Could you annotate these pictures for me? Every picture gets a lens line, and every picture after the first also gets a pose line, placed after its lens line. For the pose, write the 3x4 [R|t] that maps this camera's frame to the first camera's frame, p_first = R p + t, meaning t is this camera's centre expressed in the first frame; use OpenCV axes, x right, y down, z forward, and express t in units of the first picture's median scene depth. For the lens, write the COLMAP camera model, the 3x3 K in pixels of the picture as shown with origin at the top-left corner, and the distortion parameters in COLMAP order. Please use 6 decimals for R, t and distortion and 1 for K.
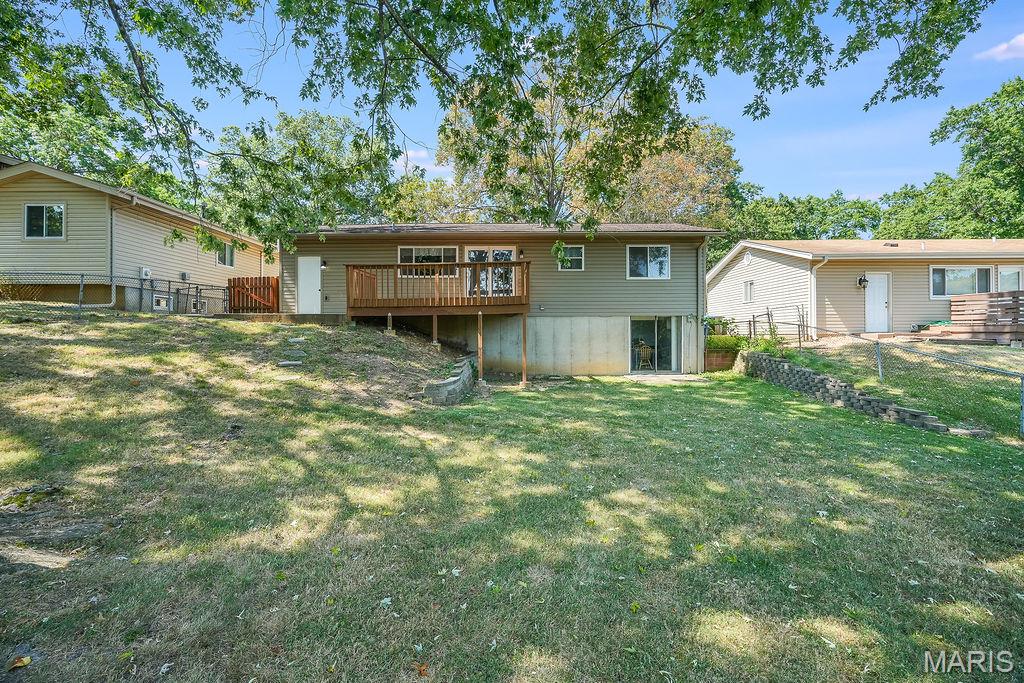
lens RADIAL K [[494.4, 0, 512.0], [0, 494.4, 341.5], [0, 0, 1]] dist [0.002215, 0.000634]
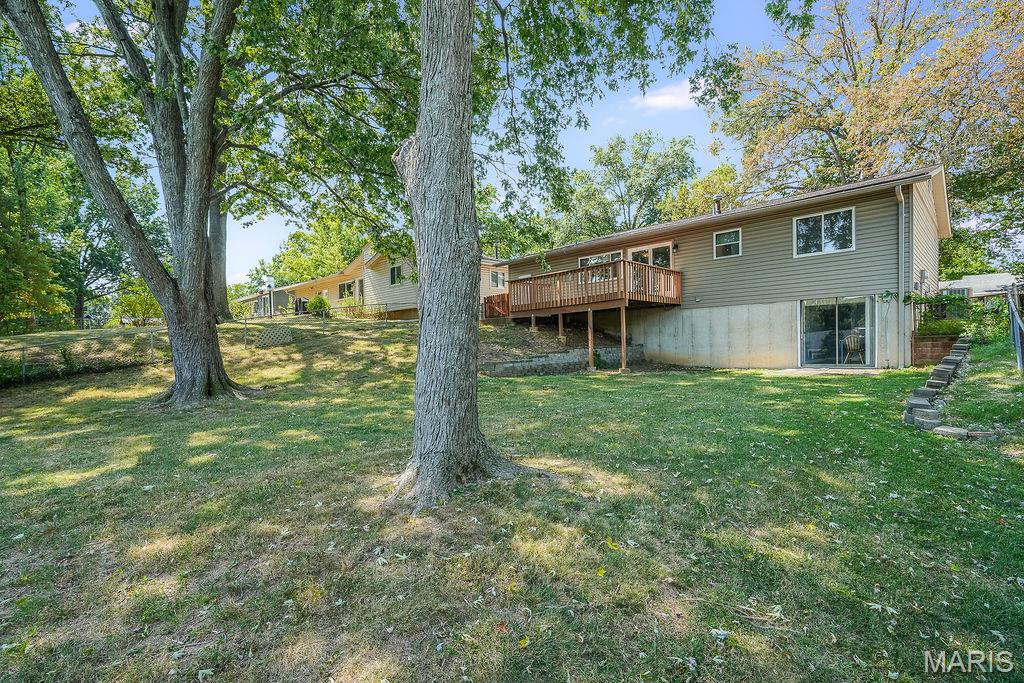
lens RADIAL K [[494.4, 0, 512.0], [0, 494.4, 341.5], [0, 0, 1]] dist [0.002215, 0.000634]
pose [[0.689791, -0.021359, -0.723693, 0.517505], [0.016286, 0.999770, -0.013984, 0.024105], [0.723825, -0.002140, 0.689980, 0.051336]]
